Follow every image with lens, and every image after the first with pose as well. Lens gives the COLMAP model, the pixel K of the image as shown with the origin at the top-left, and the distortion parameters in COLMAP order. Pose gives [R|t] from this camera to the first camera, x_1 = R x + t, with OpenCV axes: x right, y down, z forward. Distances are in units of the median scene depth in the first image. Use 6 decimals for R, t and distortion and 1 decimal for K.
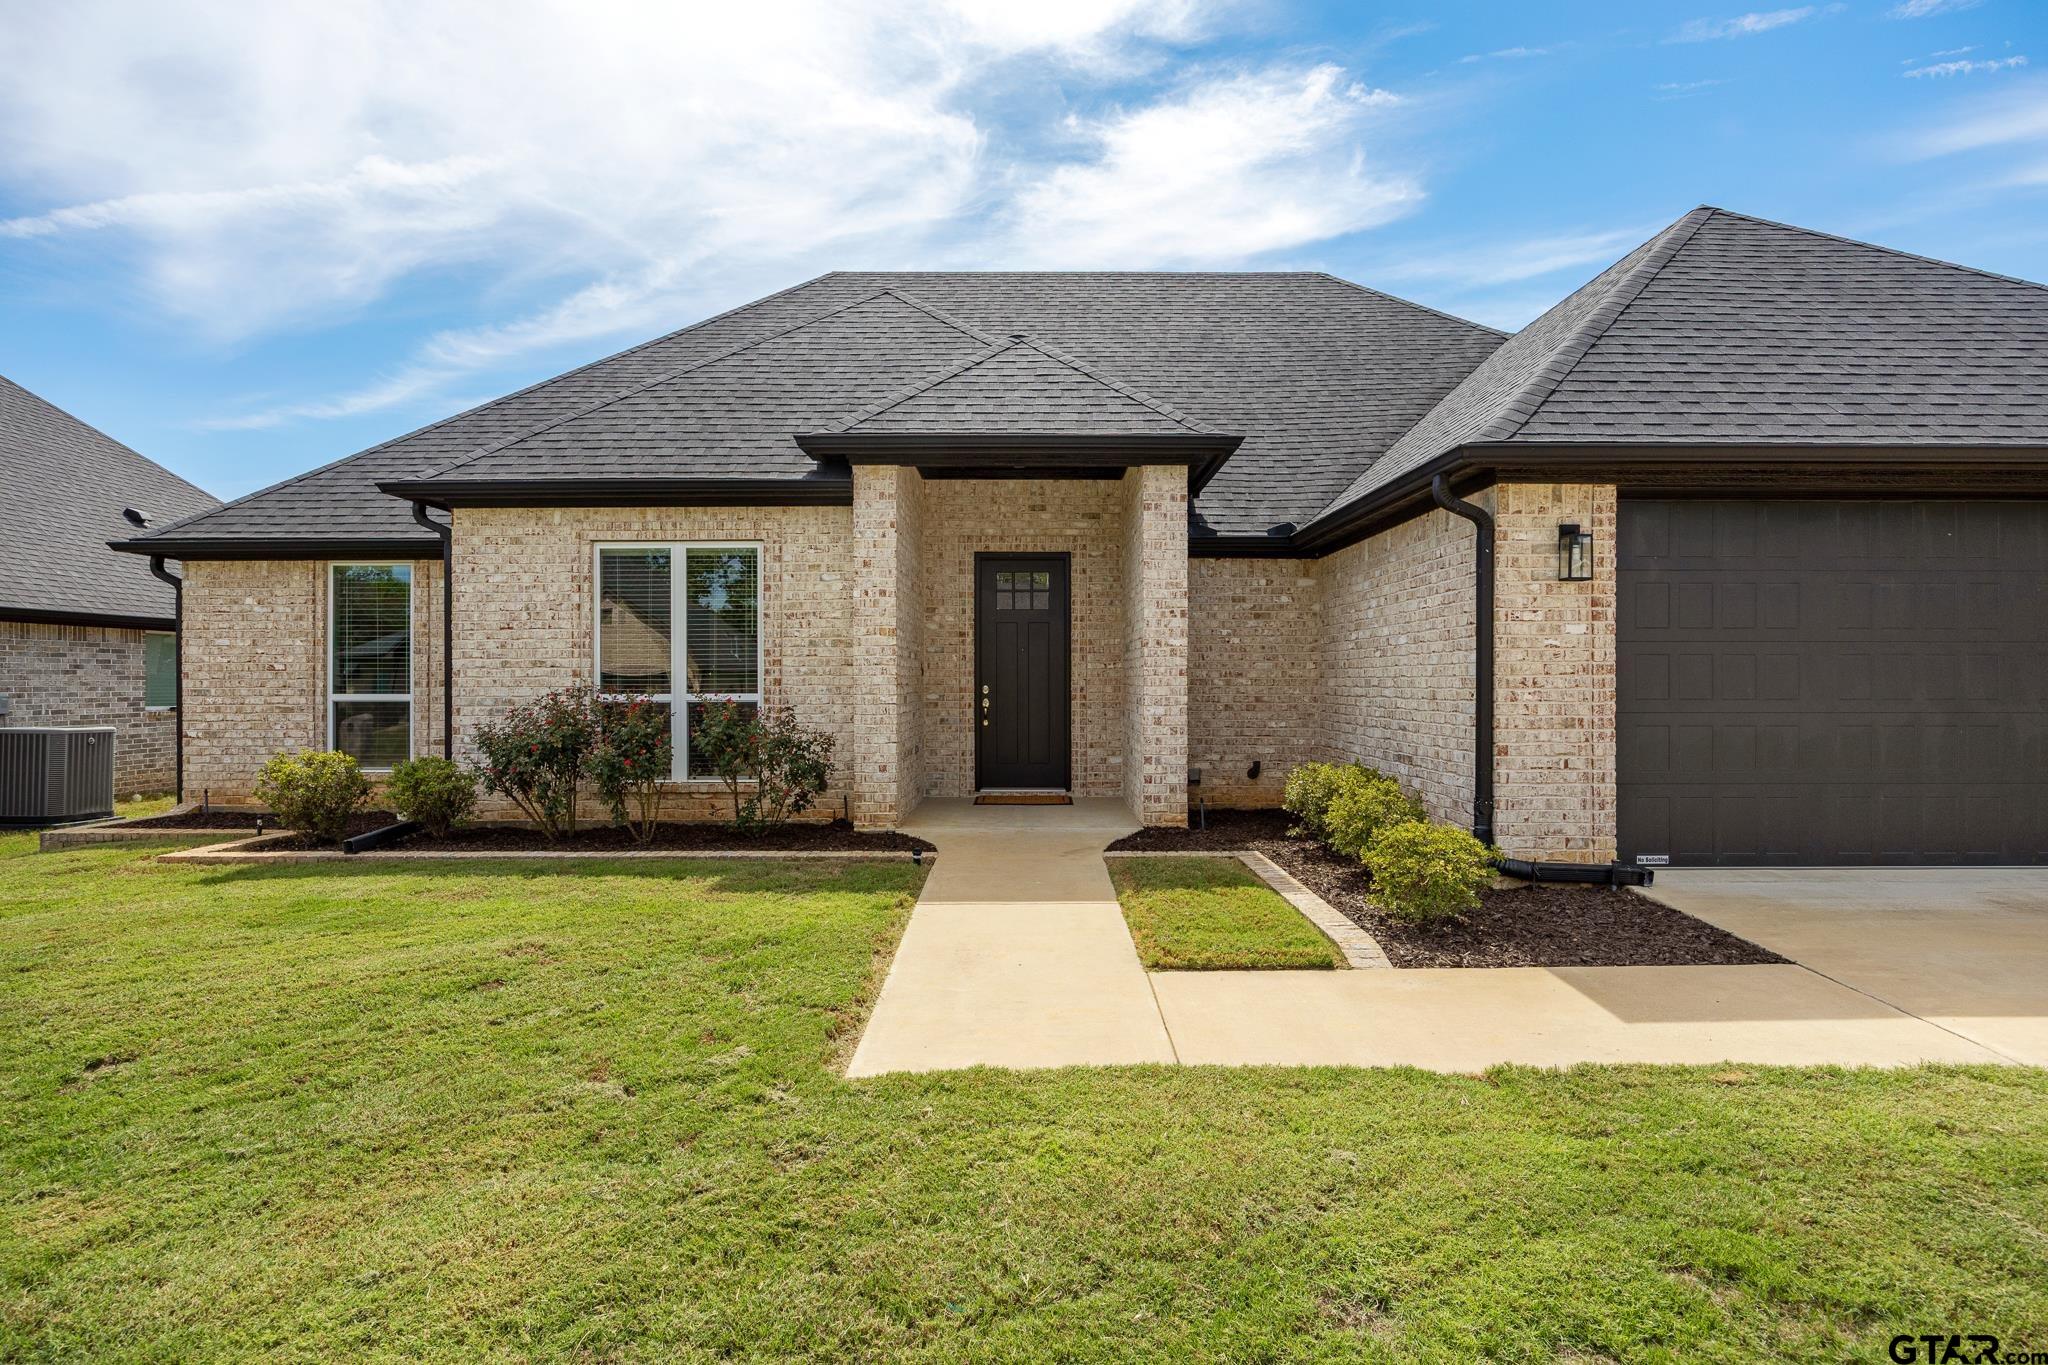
lens RADIAL K [[1048.2, 0, 1024.0], [0, 1048.2, 682.5], [0, 0, 1]] dist [-0.013822, 0.000223]
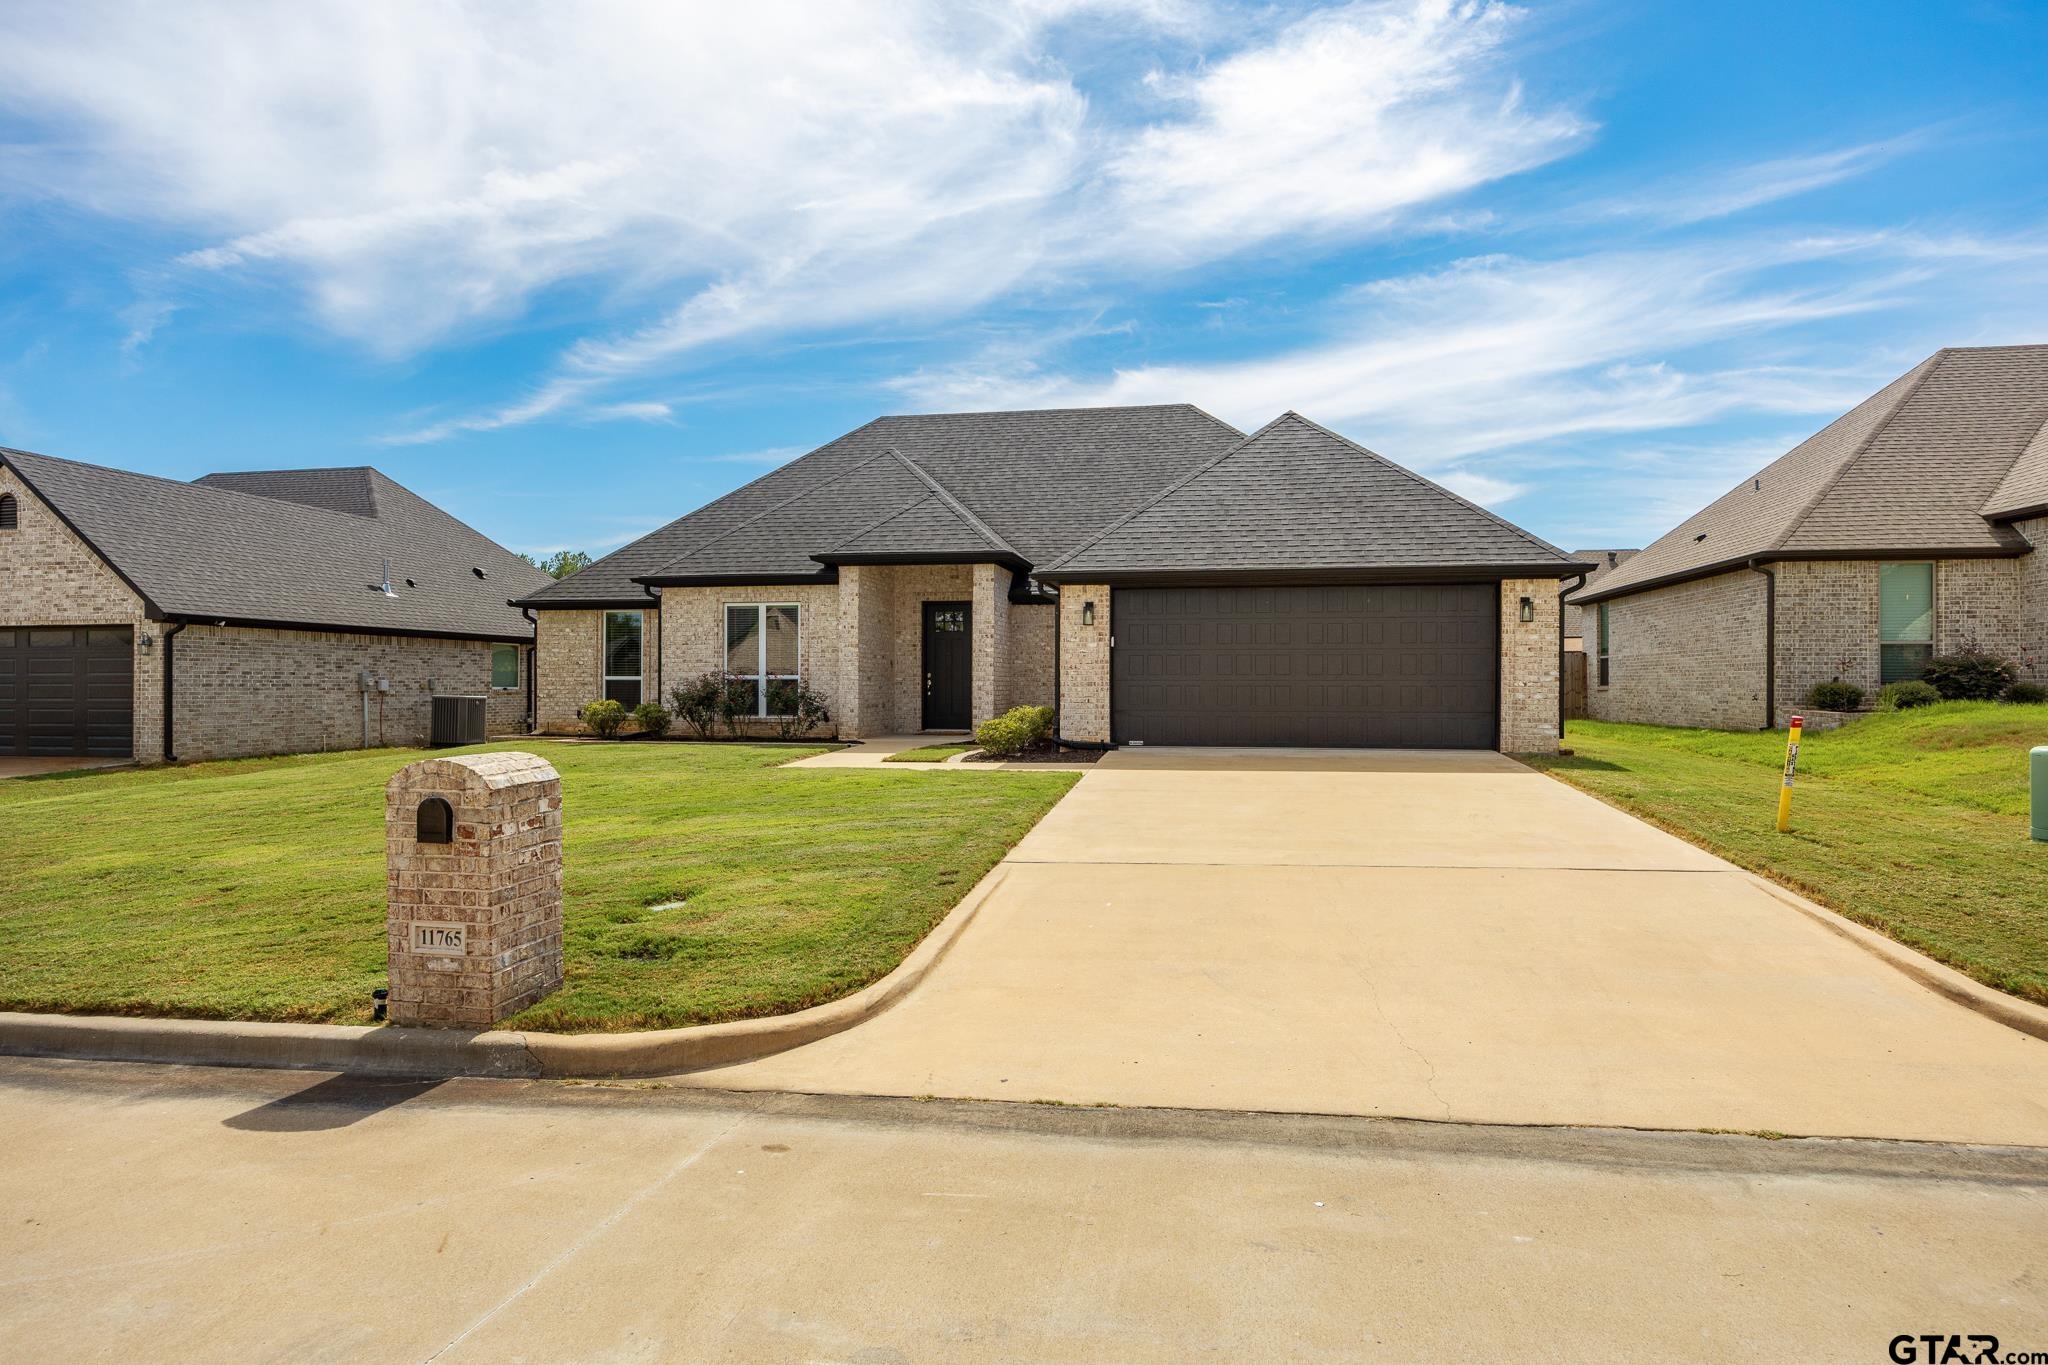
lens RADIAL K [[1137.9, 0, 1024.0], [0, 1137.9, 682.5], [0, 0, 1]] dist [-0.000942, -0.000093]
pose [[0.982983, 0.003210, -0.183668, 0.602713], [-0.004001, 0.999984, -0.003938, 0.032588], [0.183652, 0.004606, 0.982981, -1.139774]]
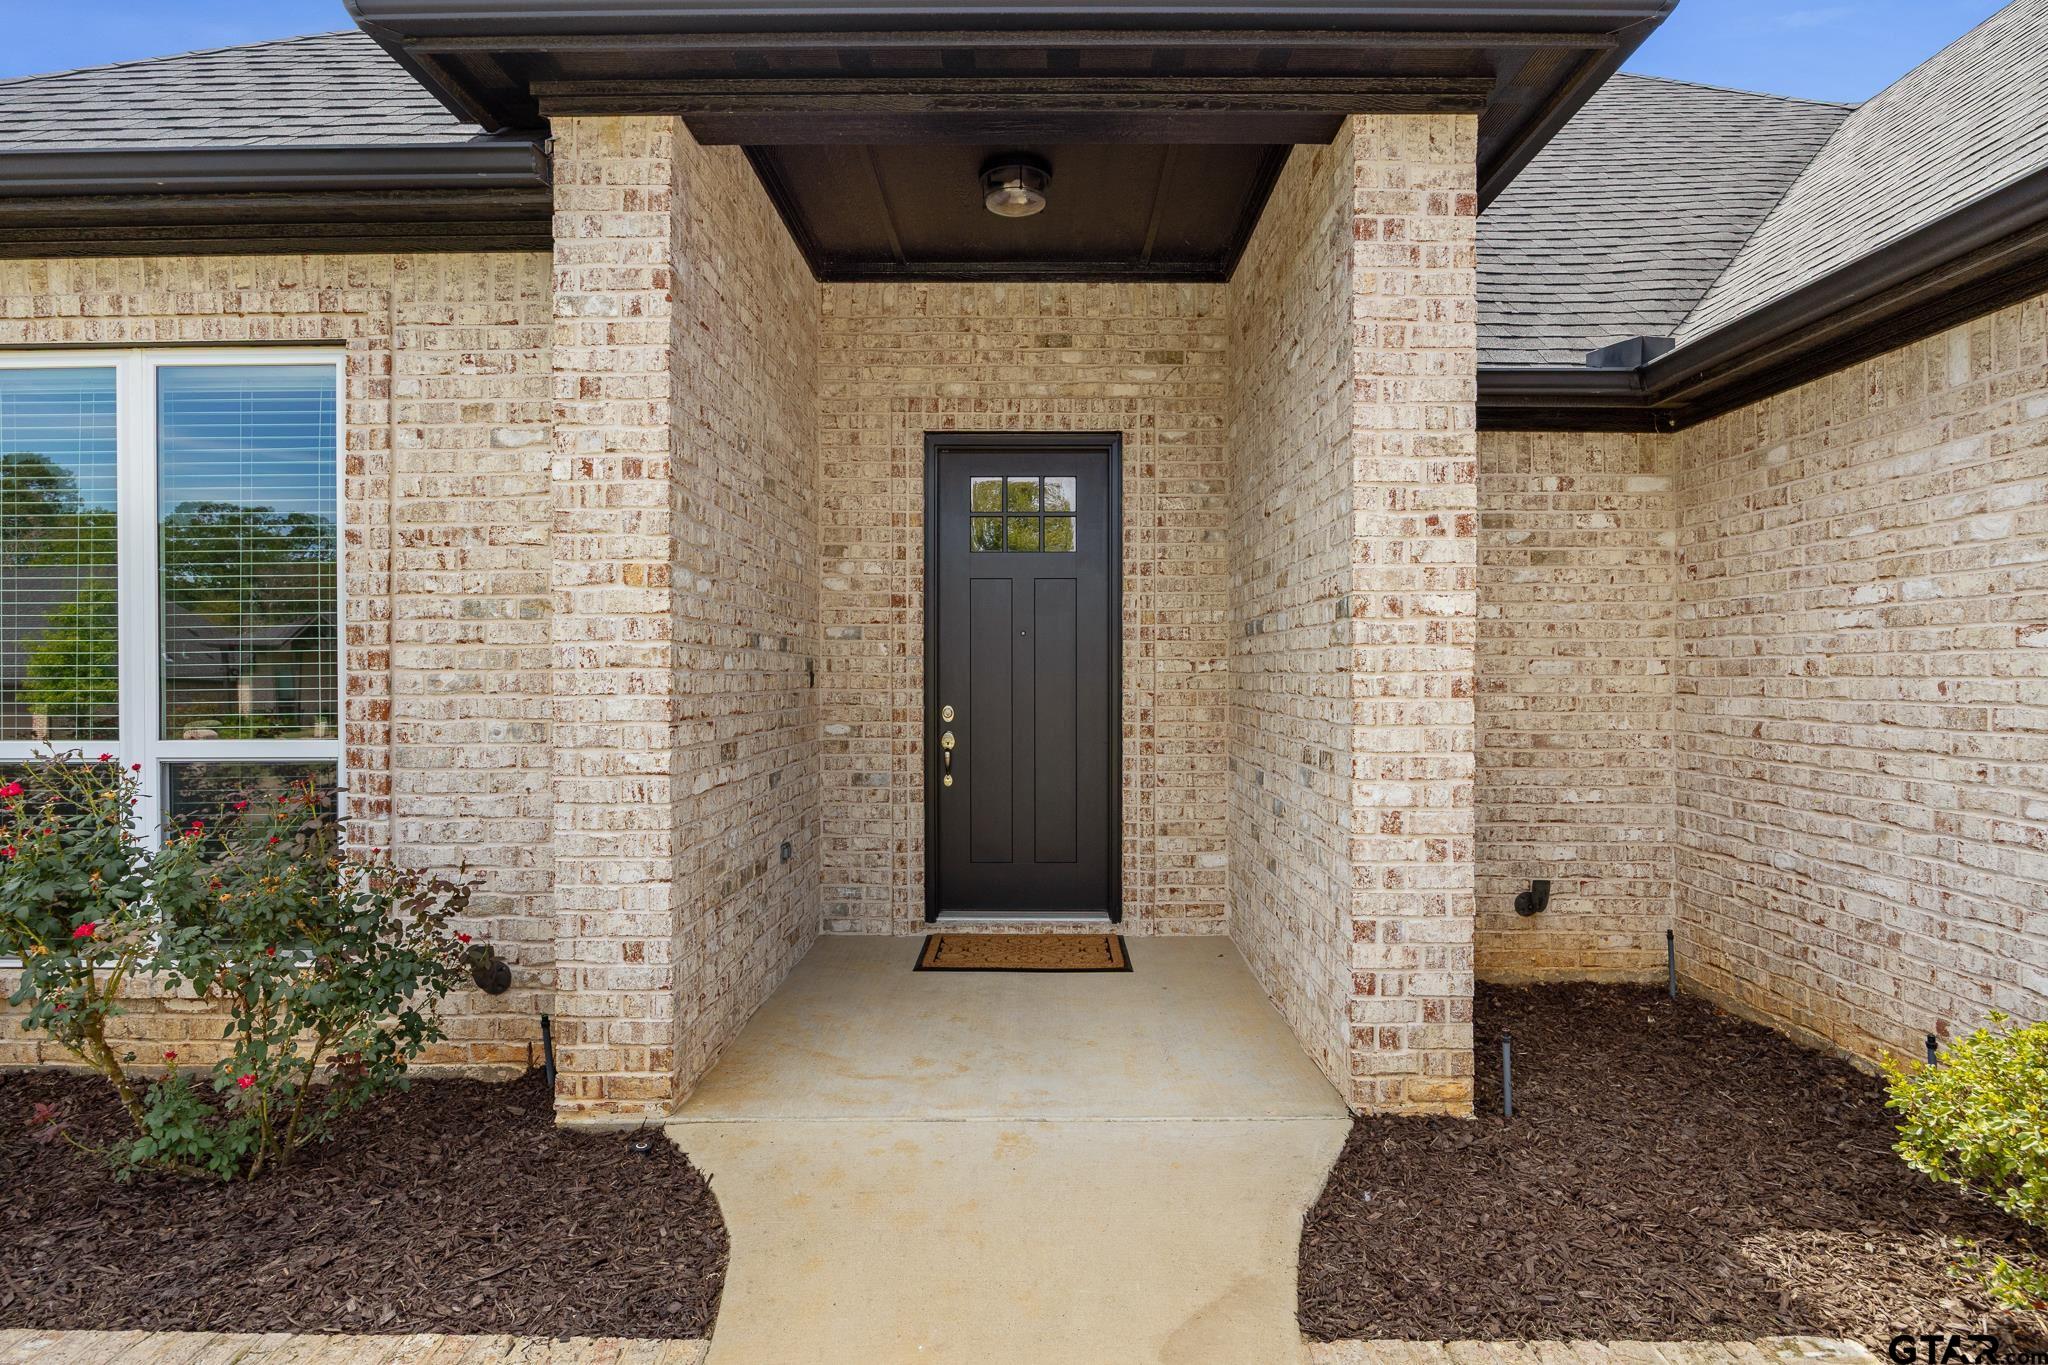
lens RADIAL K [[1048.2, 0, 1024.0], [0, 1048.2, 682.5], [0, 0, 1]] dist [-0.013822, 0.000223]
pose [[0.999977, 0.001352, -0.006694, 0.003026], [-0.001322, 0.999989, 0.004496, -0.012709], [0.006700, -0.004488, 0.999967, 0.618712]]
